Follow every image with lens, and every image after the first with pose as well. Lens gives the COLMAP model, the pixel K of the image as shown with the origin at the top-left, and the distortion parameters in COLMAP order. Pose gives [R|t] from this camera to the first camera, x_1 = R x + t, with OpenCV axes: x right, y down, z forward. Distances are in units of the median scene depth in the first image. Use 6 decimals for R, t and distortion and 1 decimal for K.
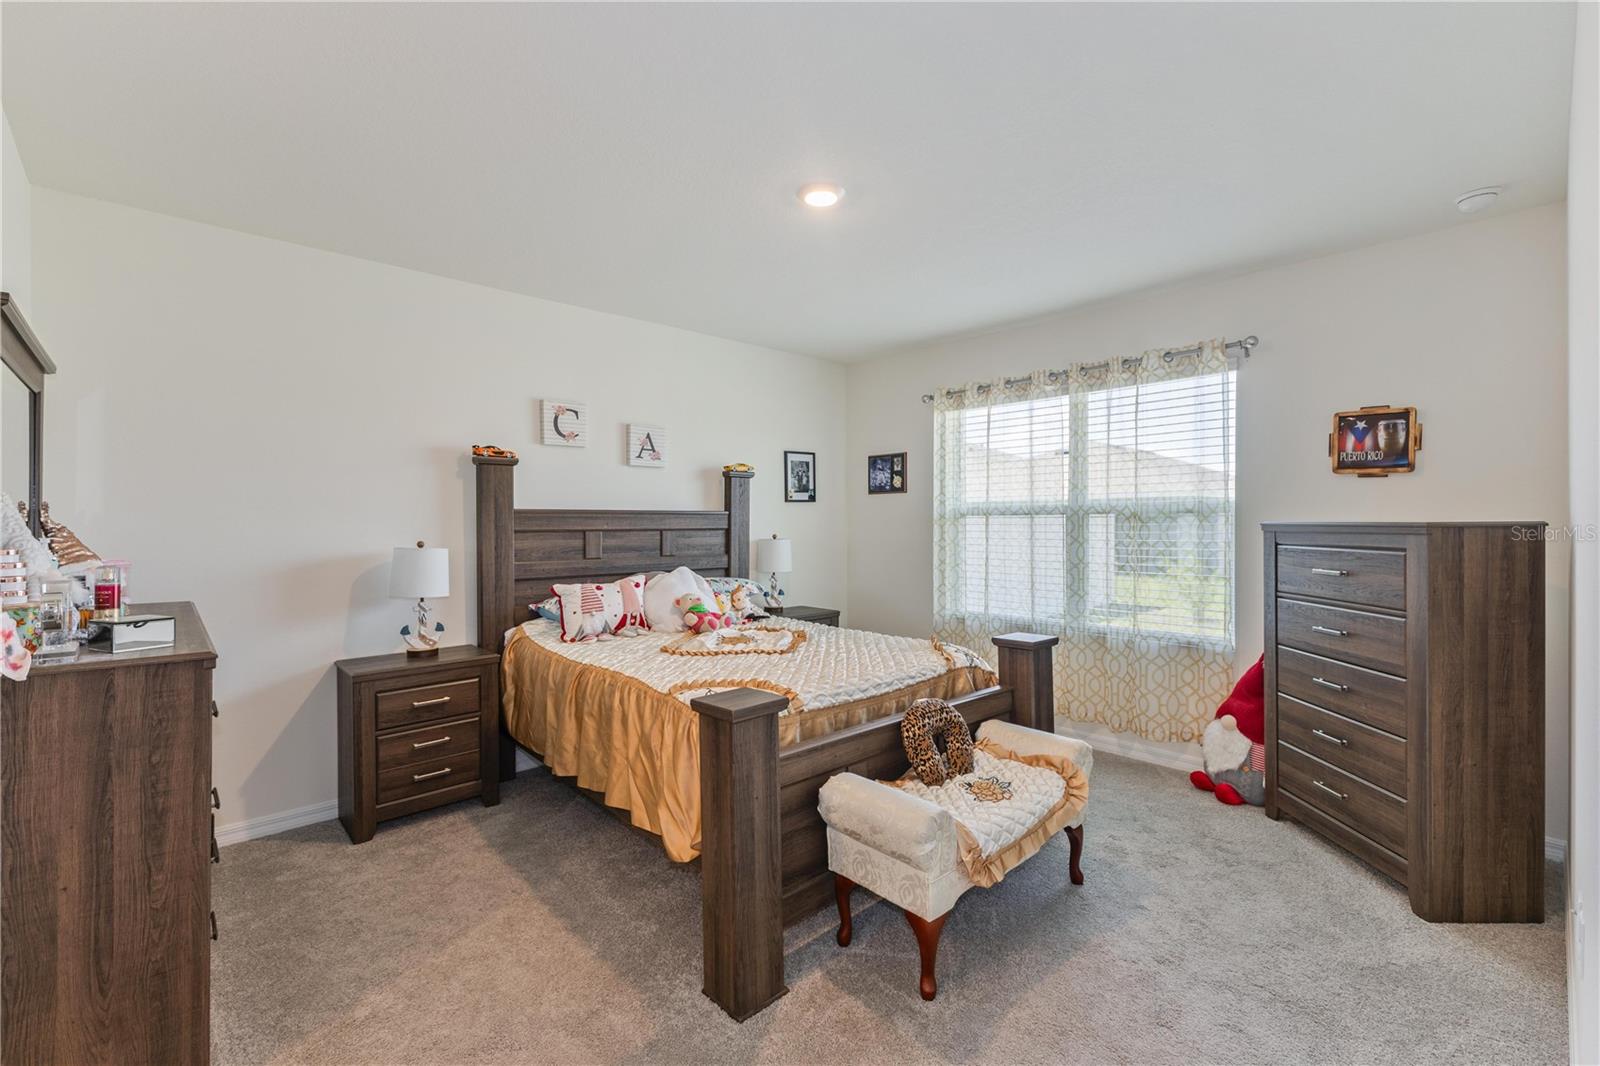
lens RADIAL K [[694.0, 0, 796.7], [0, 694.0, 534.3], [0, 0, 1]] dist [0.008653, -0.001069]
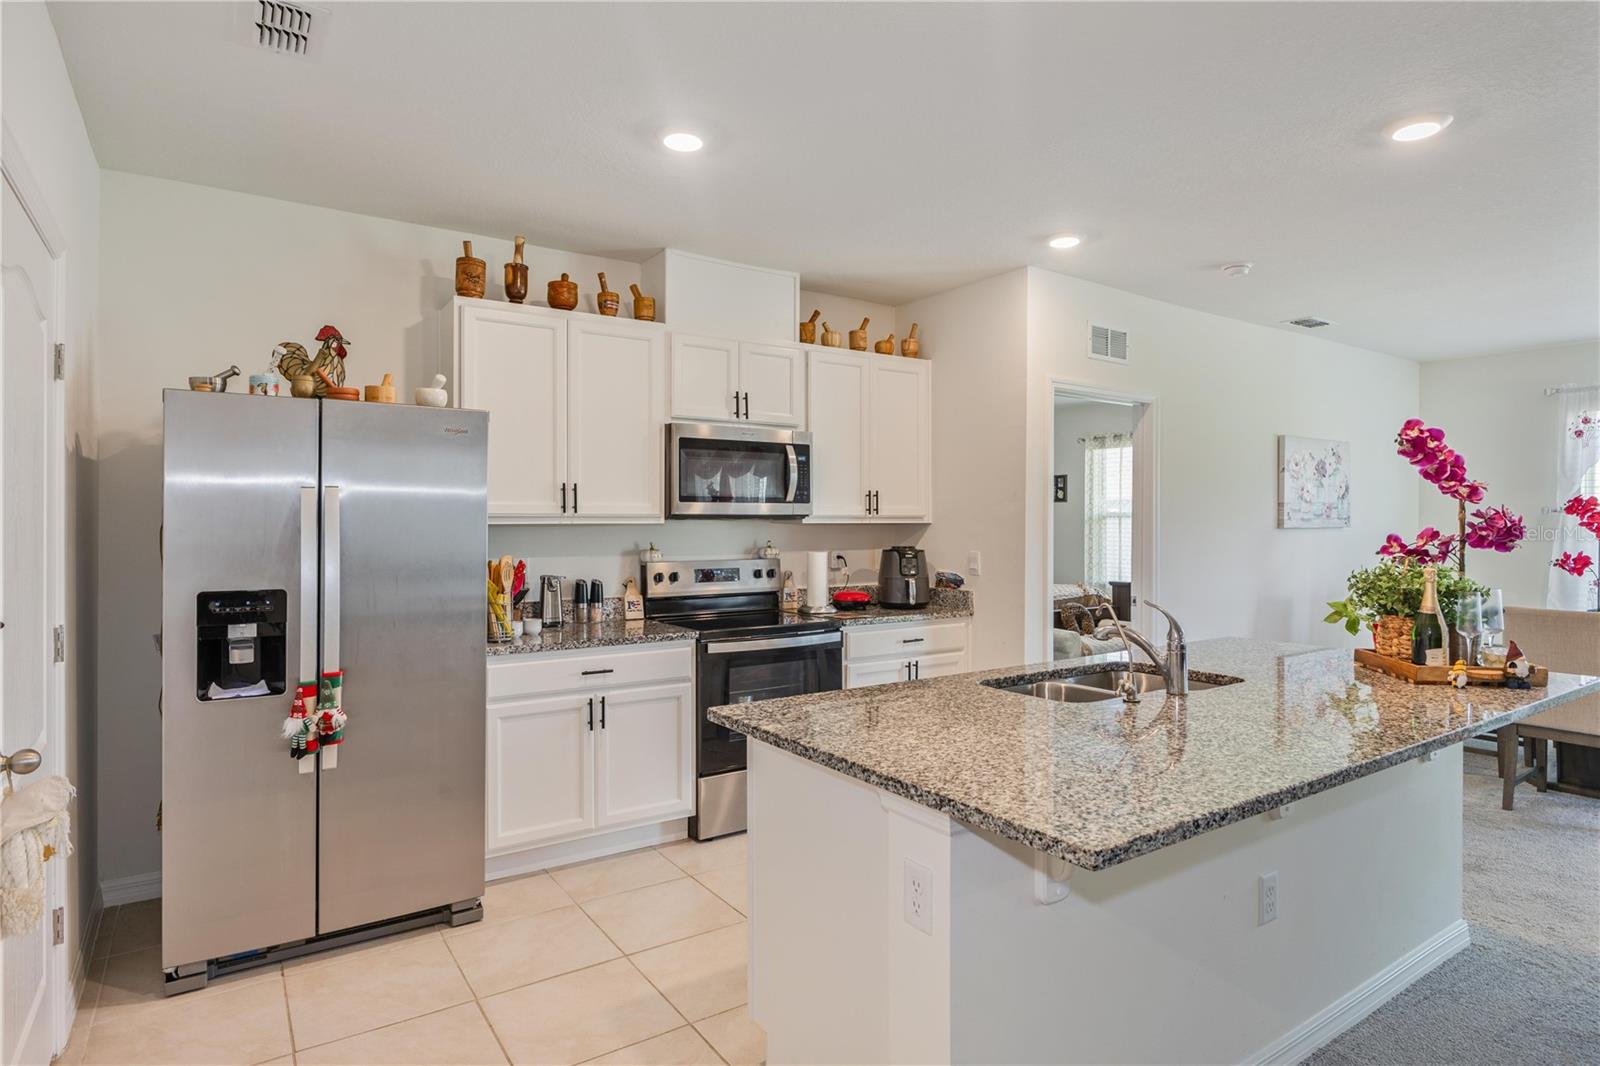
lens RADIAL K [[883.5, 0, 814.1], [0, 883.5, 527.7], [0, 0, 1]] dist [-0.000970, 0.000000]
pose [[0.991494, 0.006910, -0.129965, -0.268111], [-0.007986, 0.999938, -0.007767, 0.028086], [0.129903, 0.008738, 0.991488, -1.915780]]
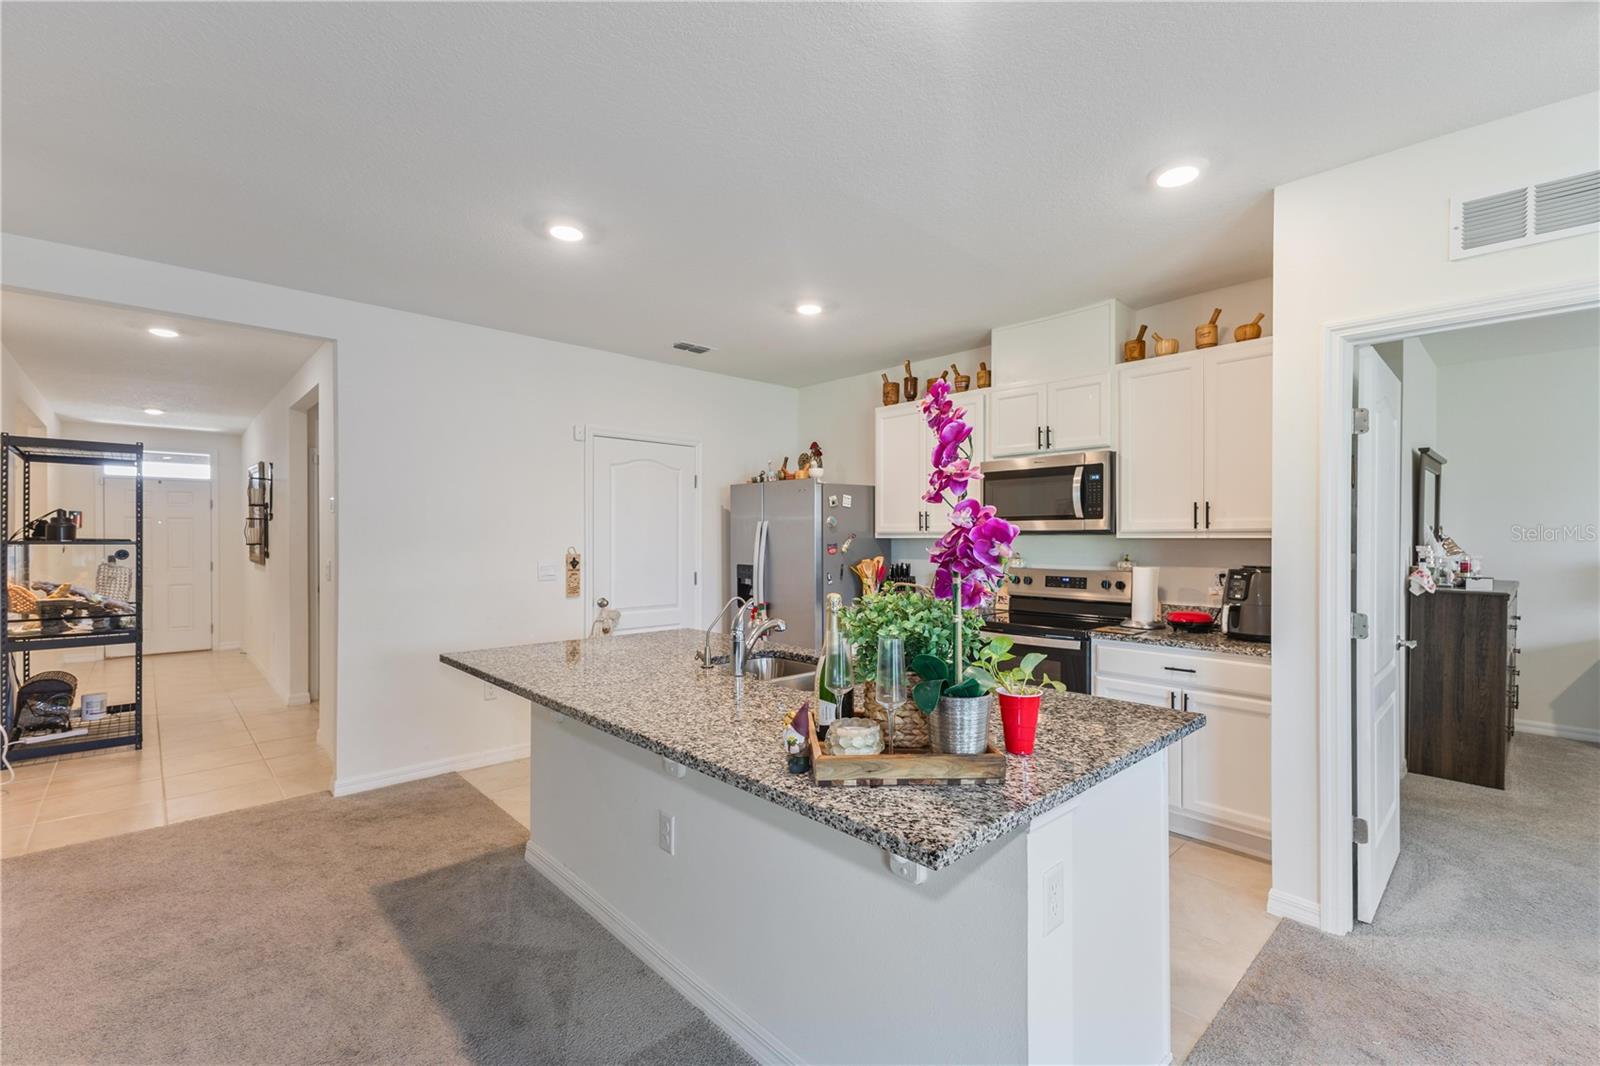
lens RADIAL K [[694.0, 0, 805.1], [0, 694.0, 535.7], [0, 0, 1]] dist [0.008653, -0.001069]
pose [[0.014967, 0.005161, -0.999875, 0.895864], [-0.015583, 0.999866, 0.004928, 0.004335], [0.999767, 0.015507, 0.015046, -0.845971]]
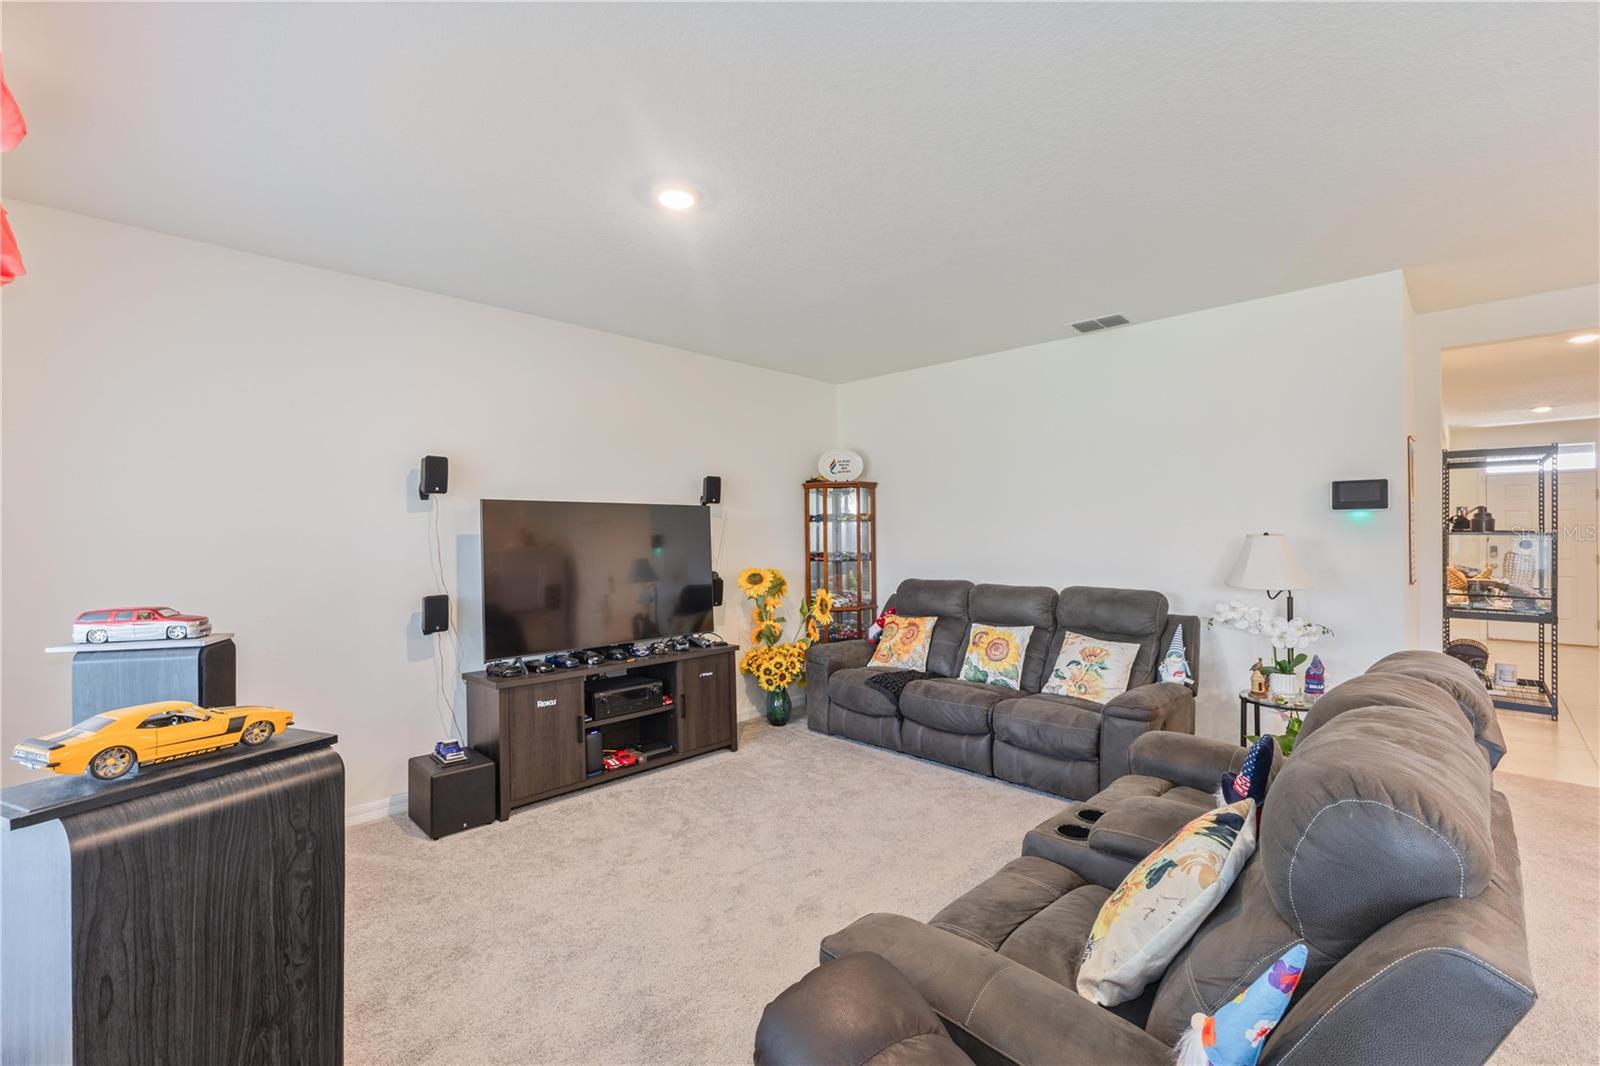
lens RADIAL K [[694.0, 0, 799.7], [0, 694.0, 534.9], [0, 0, 1]] dist [0.008653, -0.001069]
pose [[-0.998233, 0.012090, -0.058178, 1.316494], [0.011078, 0.999782, 0.017693, 0.002711], [0.058379, 0.017017, -0.998149, -0.677456]]
